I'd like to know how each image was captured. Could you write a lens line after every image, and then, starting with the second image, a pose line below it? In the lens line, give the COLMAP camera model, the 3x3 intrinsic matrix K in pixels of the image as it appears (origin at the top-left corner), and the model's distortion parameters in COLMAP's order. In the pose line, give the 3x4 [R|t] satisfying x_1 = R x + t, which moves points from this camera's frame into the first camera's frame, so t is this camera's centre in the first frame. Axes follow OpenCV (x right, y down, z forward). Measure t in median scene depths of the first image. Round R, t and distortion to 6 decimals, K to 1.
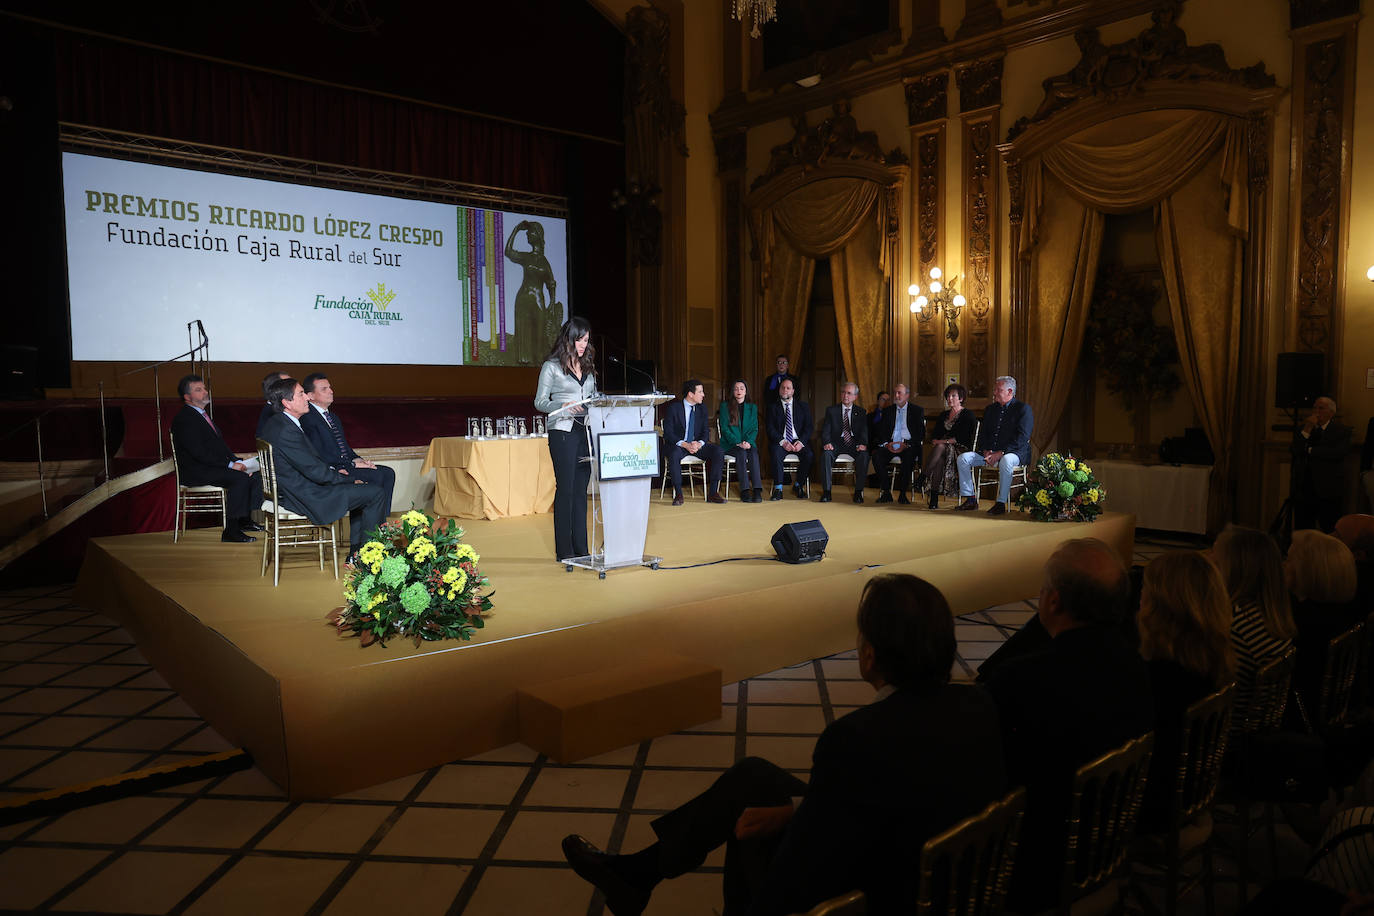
lens RADIAL K [[959.4, 0, 702.6], [0, 959.4, 457.5], [0, 0, 1]] dist [-0.093039, 0.072137]
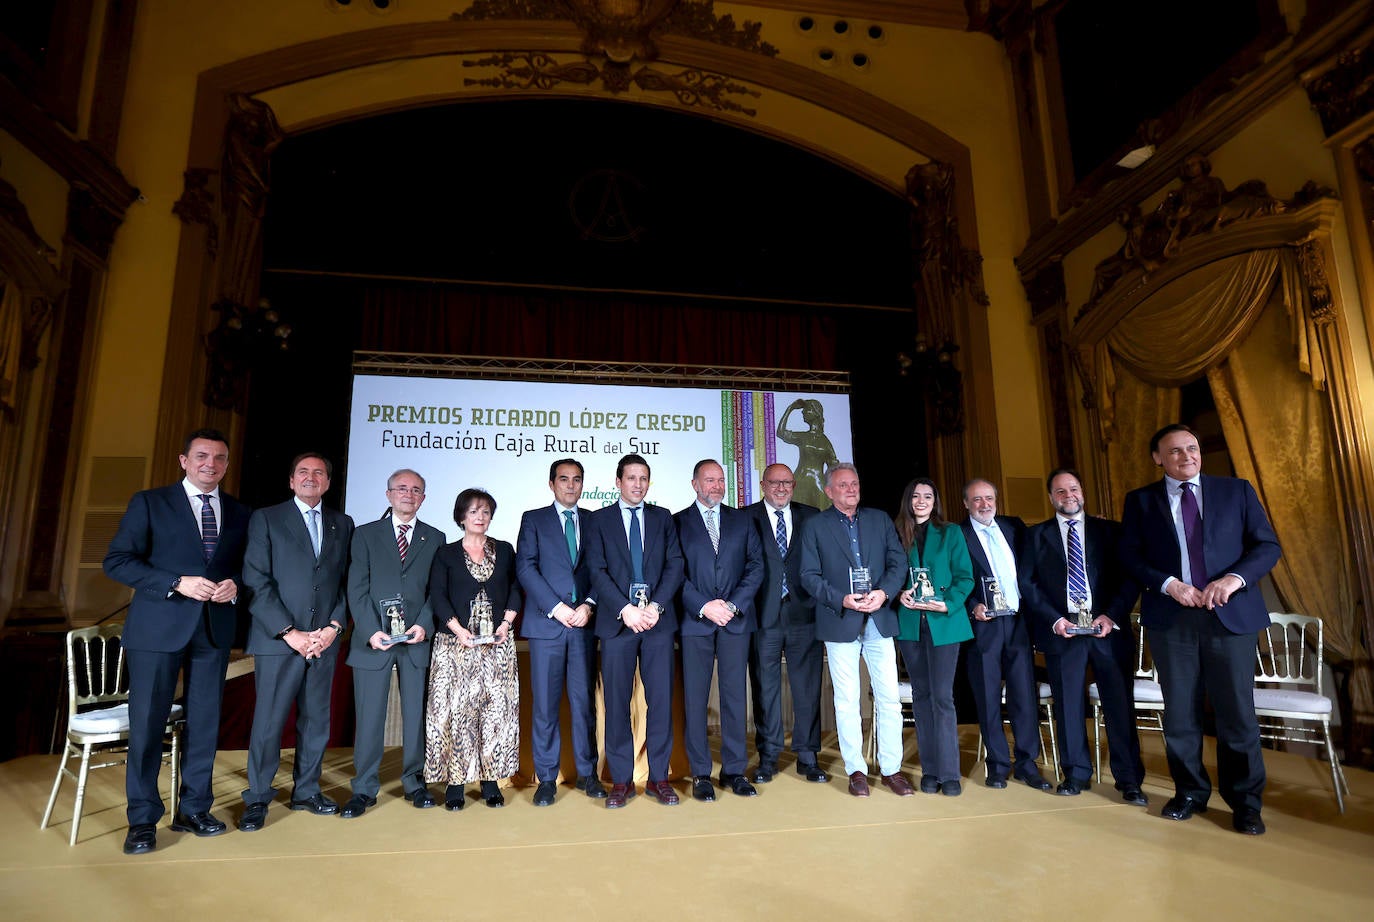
lens RADIAL K [[666.3, 0, 677.2], [0, 666.3, 493.1], [0, 0, 1]] dist [-0.056552, 0.016013]
pose [[0.834446, -0.086874, -0.544200, 0.071190], [-0.032050, 0.978175, -0.205296, -0.023429], [0.550158, 0.188749, 0.813450, 0.488564]]
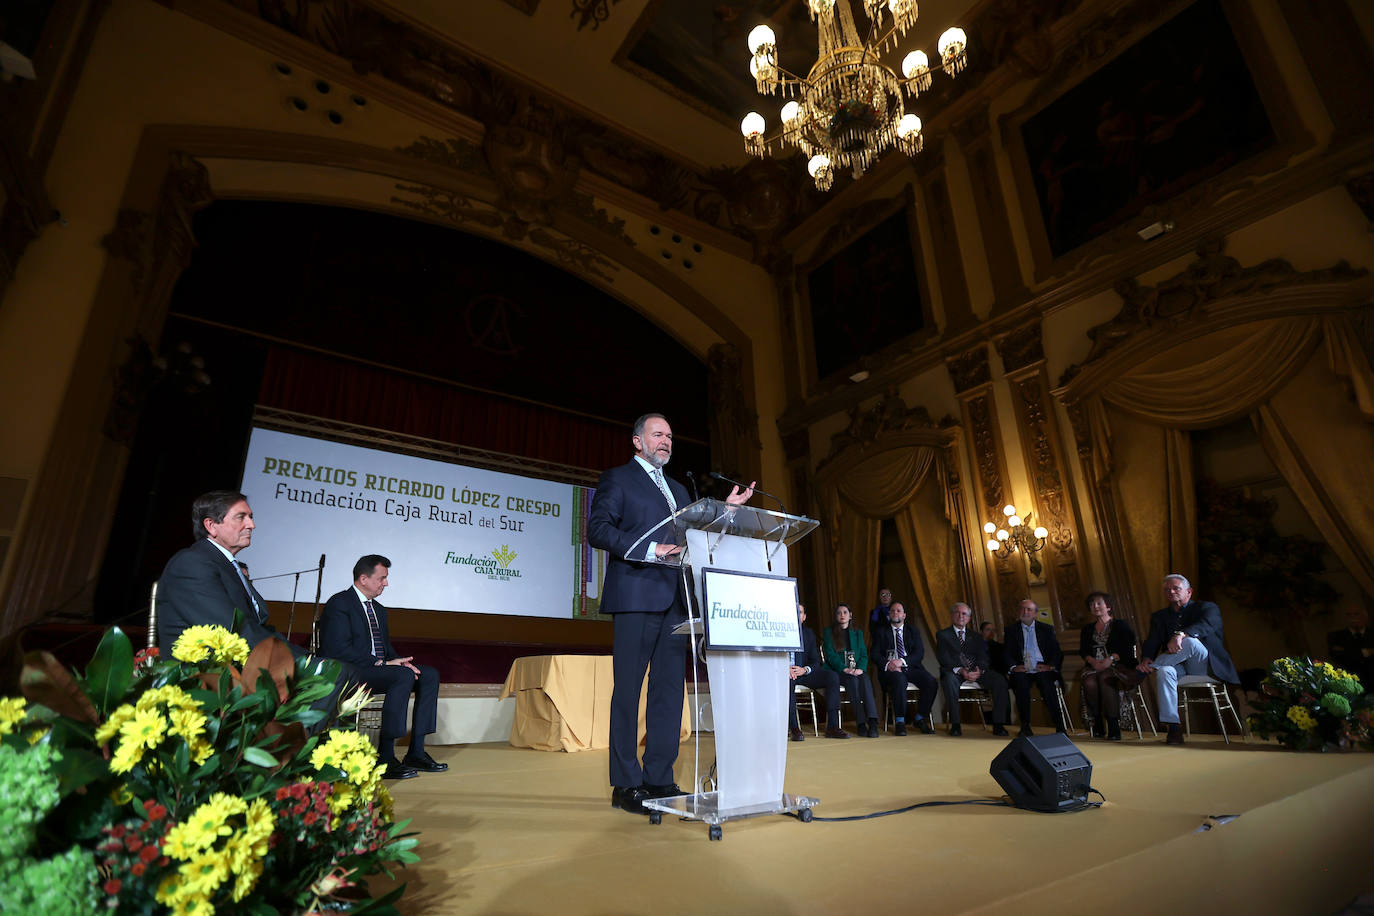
lens RADIAL K [[643.3, 0, 662.1], [0, 643.3, 477.7], [0, 0, 1]] dist [-0.060053, 0.027157]
pose [[0.988936, -0.051811, -0.138999, -0.035684], [-0.003652, 0.928235, -0.371977, 0.033995], [0.148296, 0.368369, 0.917776, 0.286650]]
